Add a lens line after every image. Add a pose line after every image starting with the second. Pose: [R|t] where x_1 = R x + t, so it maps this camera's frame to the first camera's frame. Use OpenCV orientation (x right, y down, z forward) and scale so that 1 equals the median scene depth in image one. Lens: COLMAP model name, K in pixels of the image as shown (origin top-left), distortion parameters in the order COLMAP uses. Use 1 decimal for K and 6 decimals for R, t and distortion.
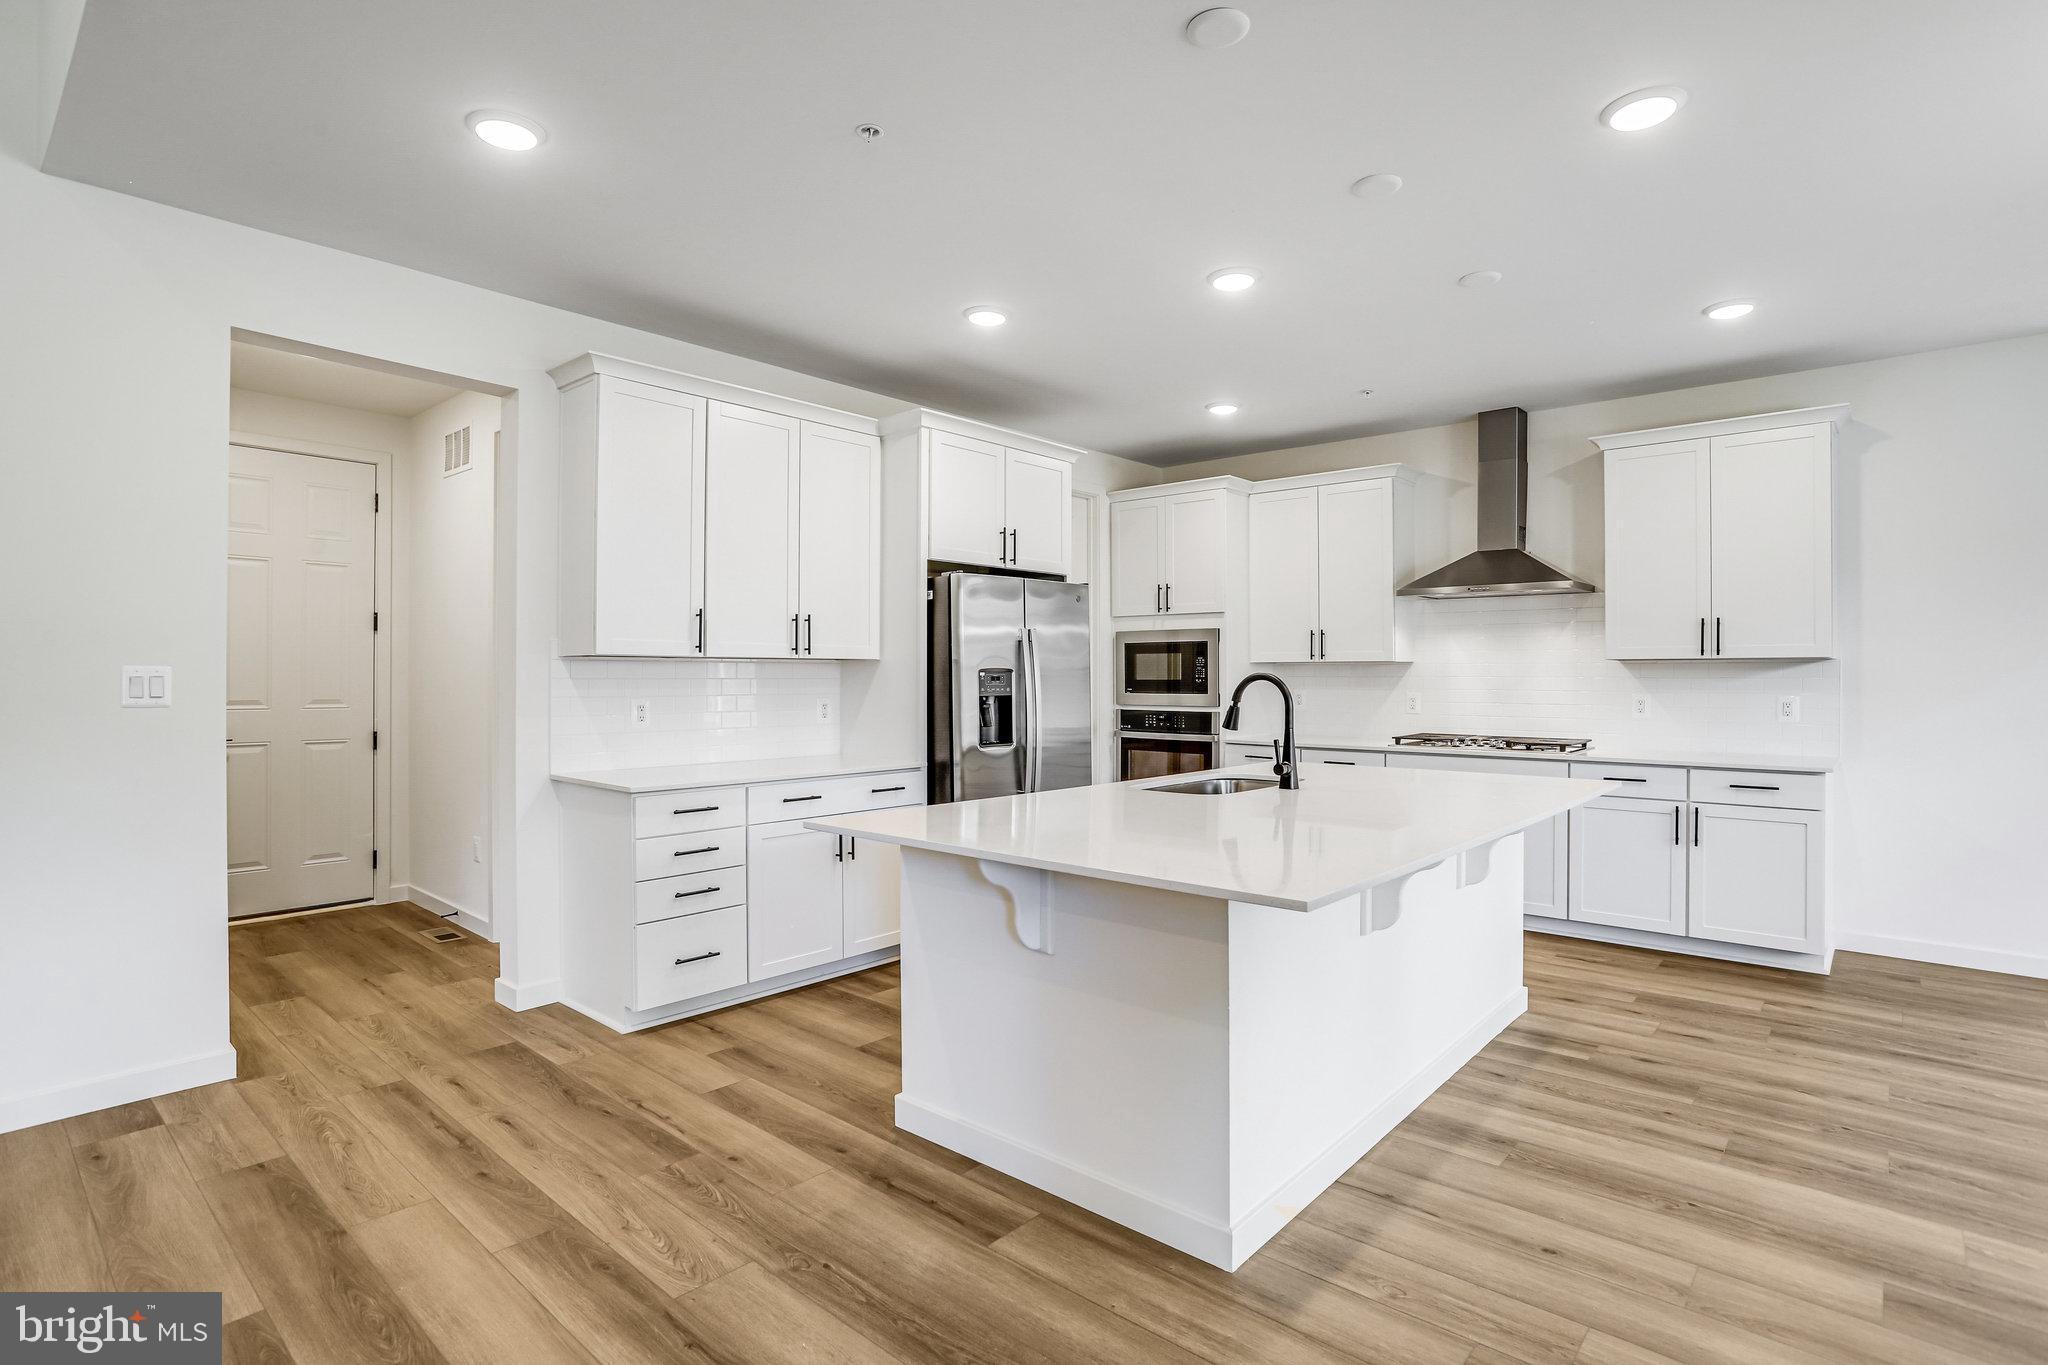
lens RADIAL K [[998.6, 0, 1033.2], [0, 998.6, 673.2], [0, 0, 1]] dist [-0.056074, 0.026527]
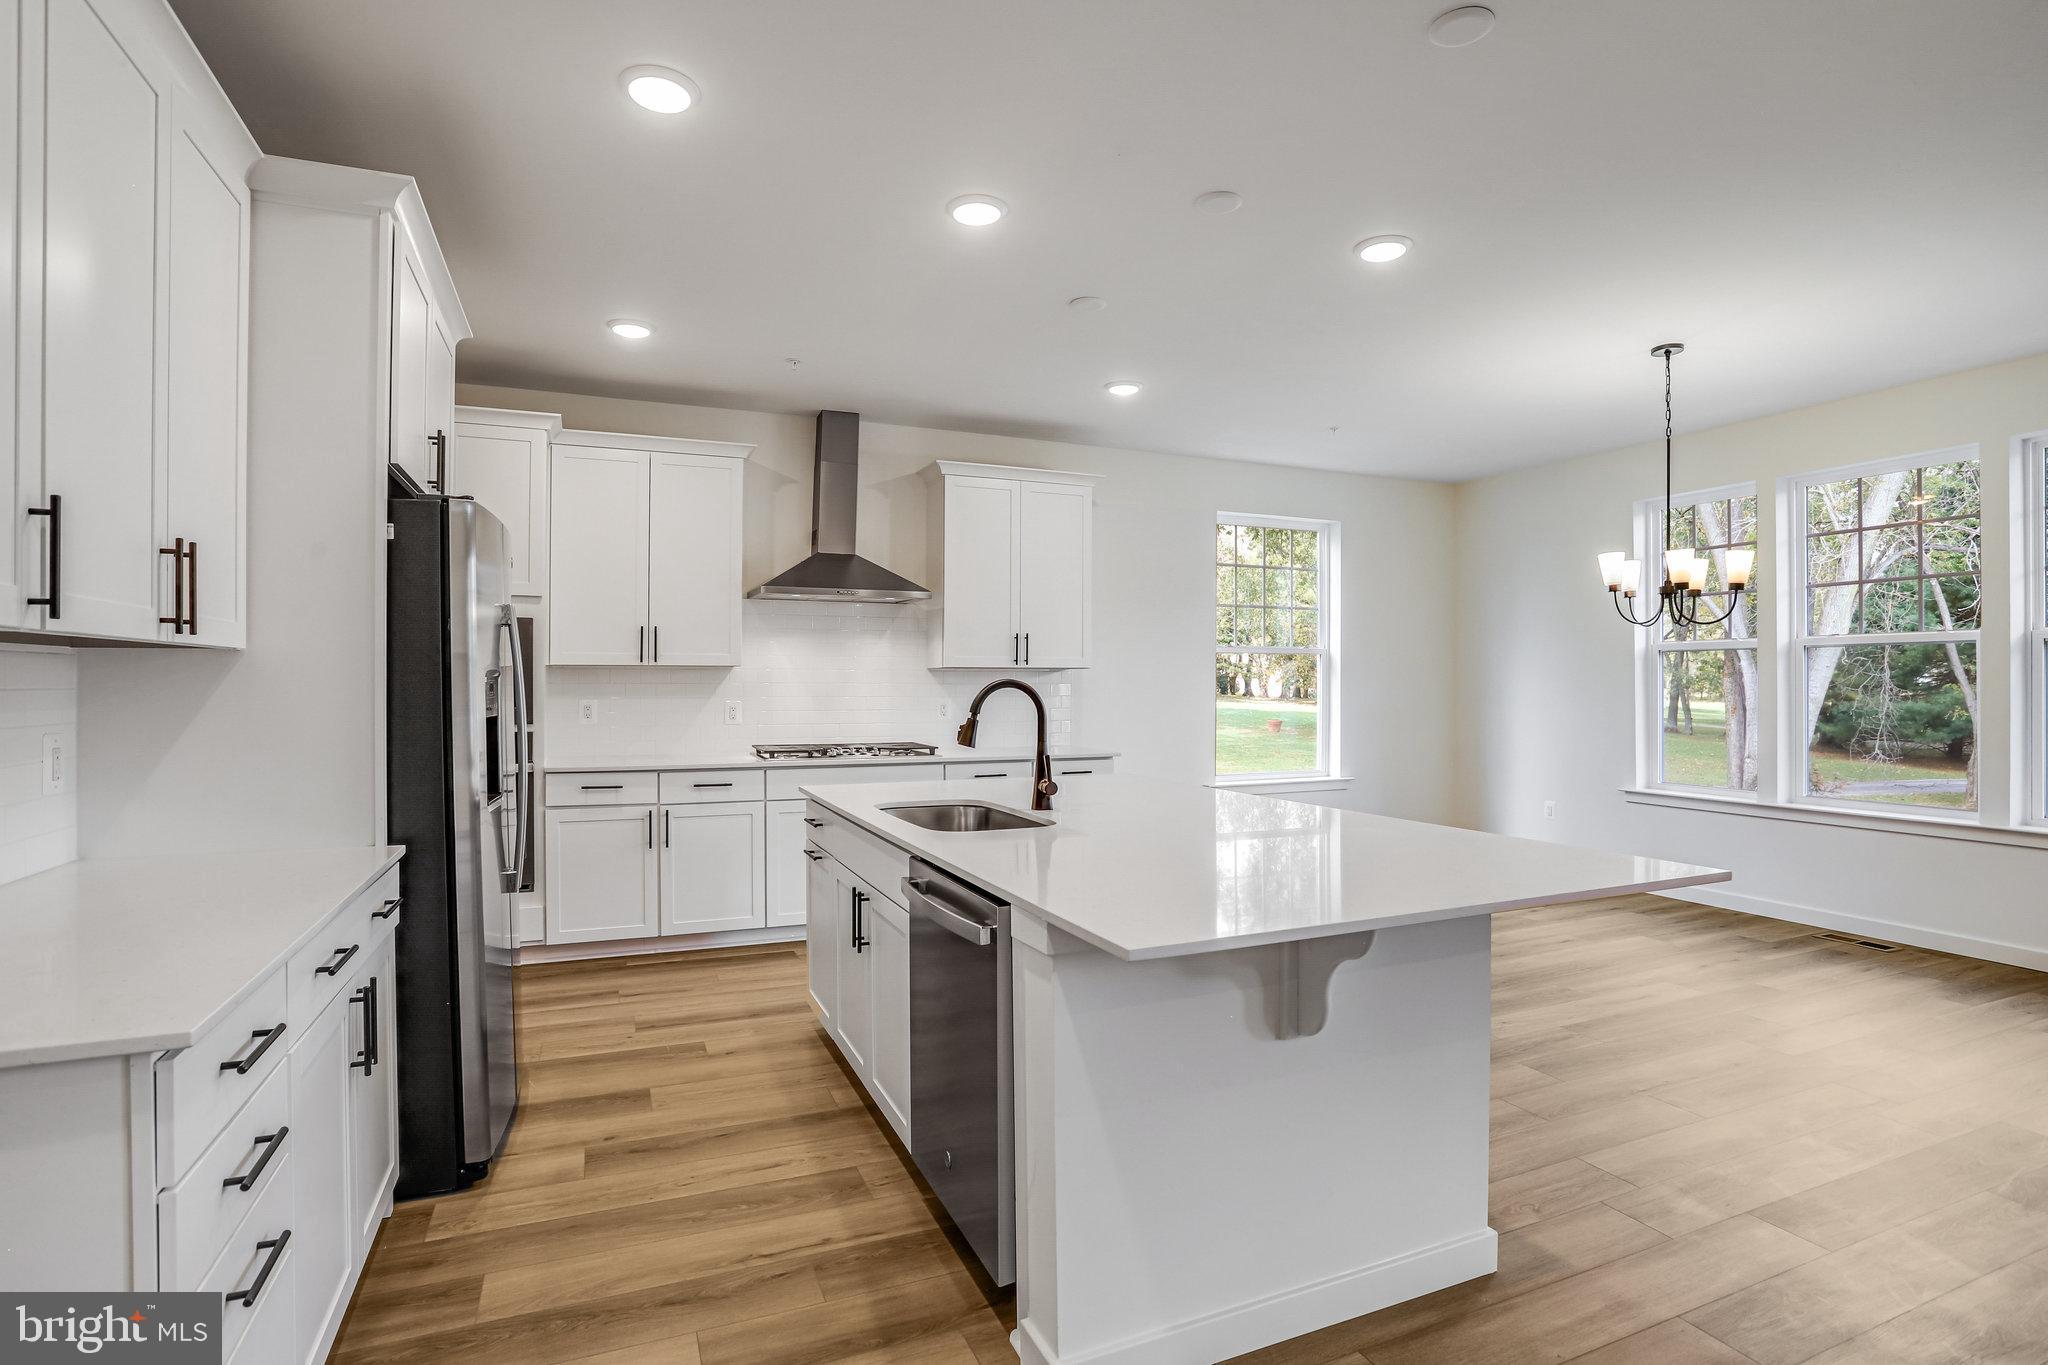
lens RADIAL K [[1018.3, 0, 1031.4], [0, 1018.3, 683.5], [0, 0, 1]] dist [-0.071364, 0.030621]
pose [[0.423567, -0.000102, 0.905865, -0.489805], [-0.006983, 0.999970, 0.003378, -0.001456], [-0.905838, -0.007756, 0.423553, 0.525734]]
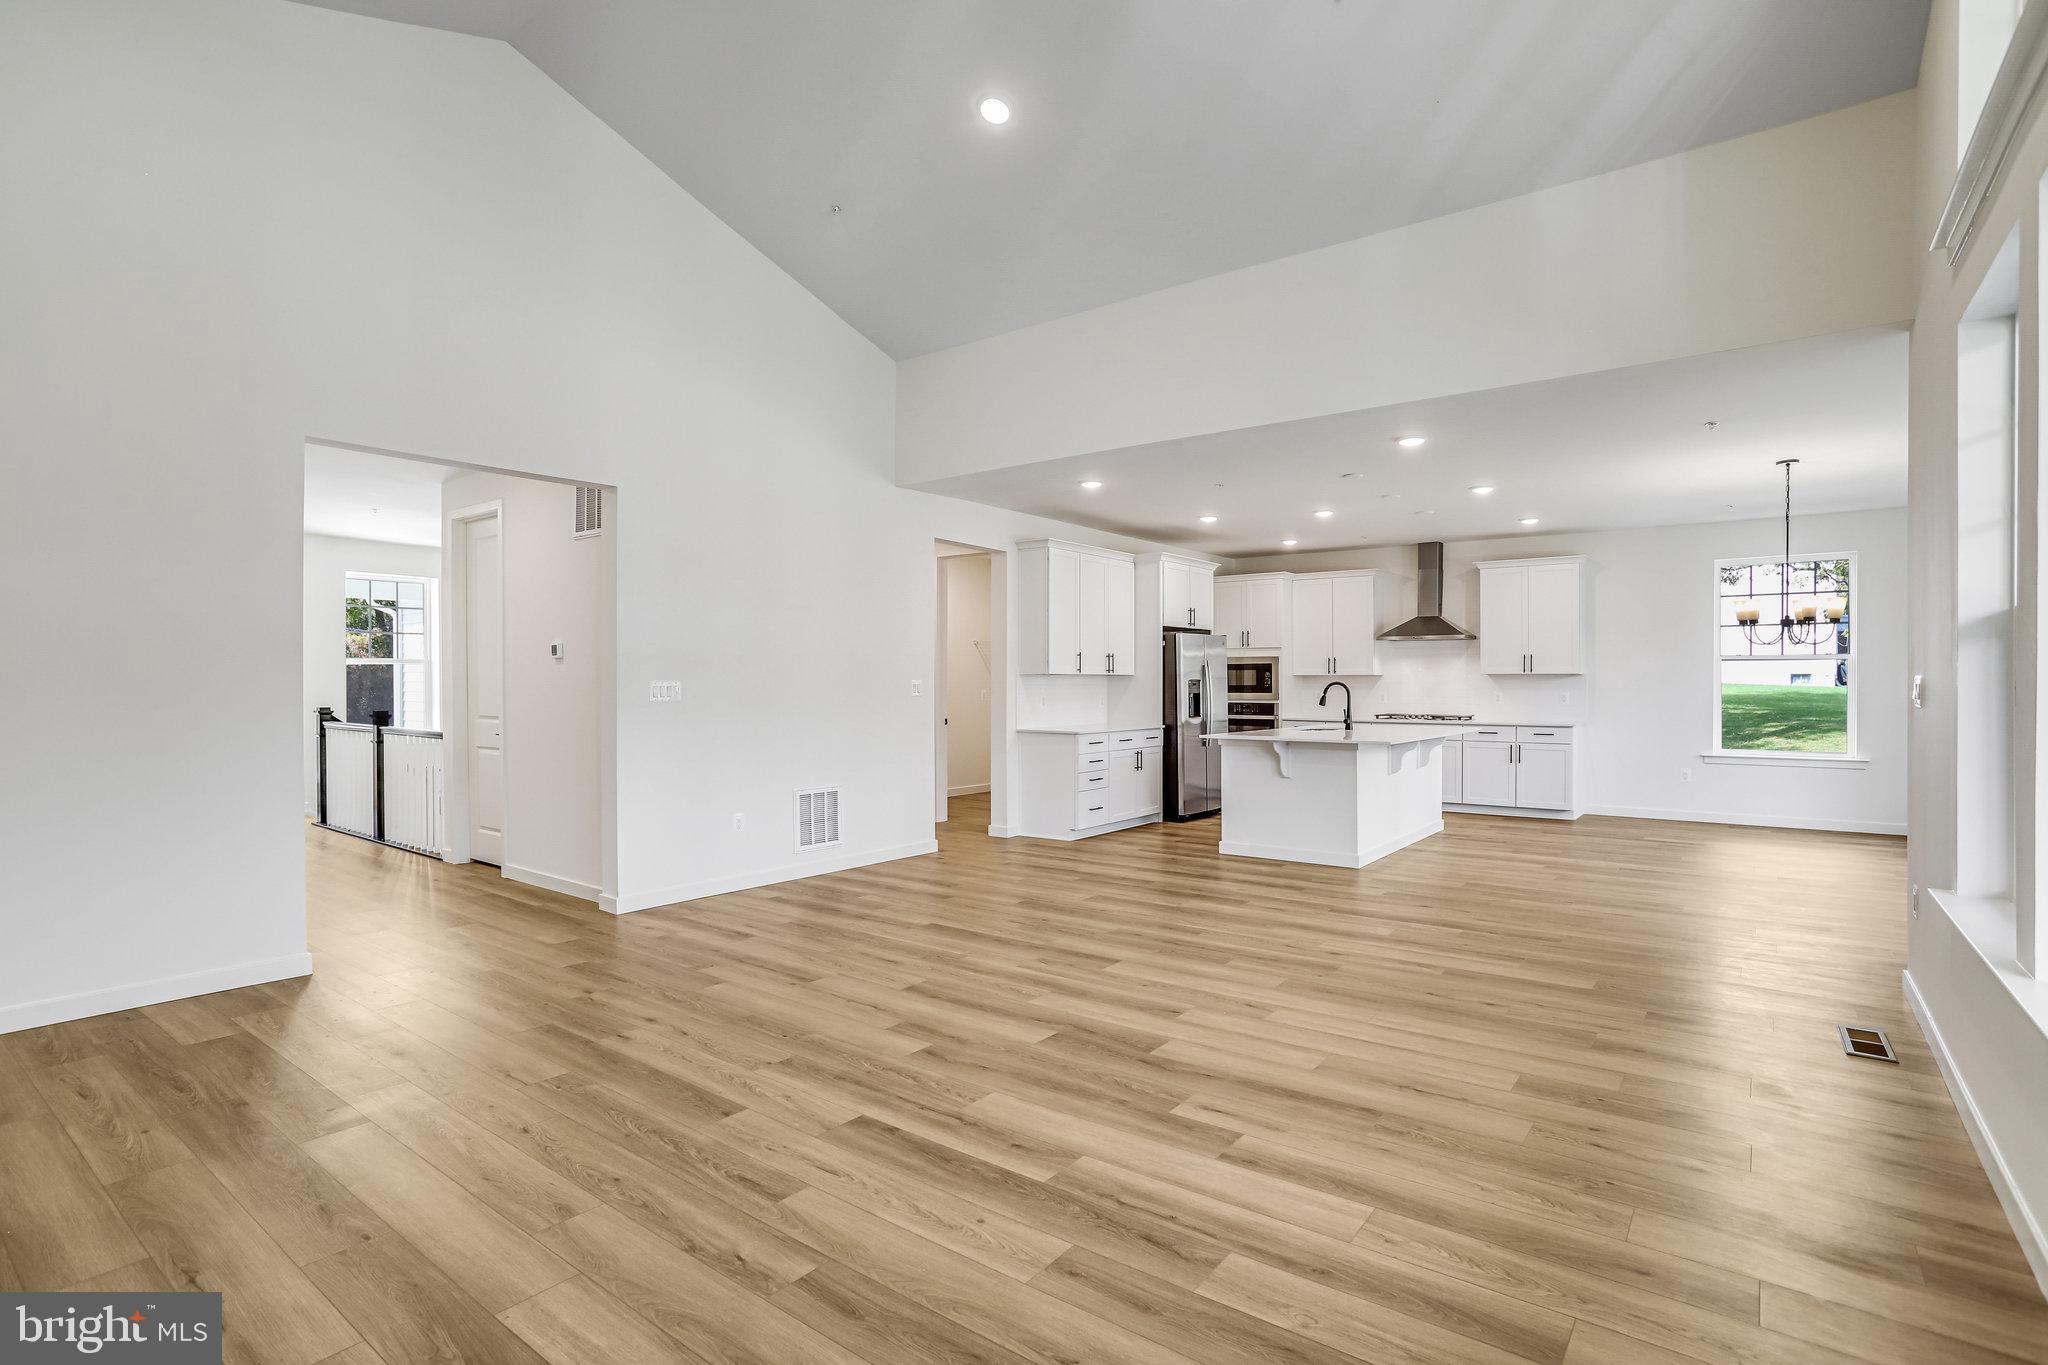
lens RADIAL K [[968.1, 0, 1024.0], [0, 968.1, 682.5], [0, 0, 1]] dist [-0.109748, 0.046112]
pose [[0.997965, 0.000340, 0.063761, -0.573971], [-0.000672, 0.999986, 0.005192, -0.009792], [-0.063758, -0.005224, 0.997952, -1.057928]]
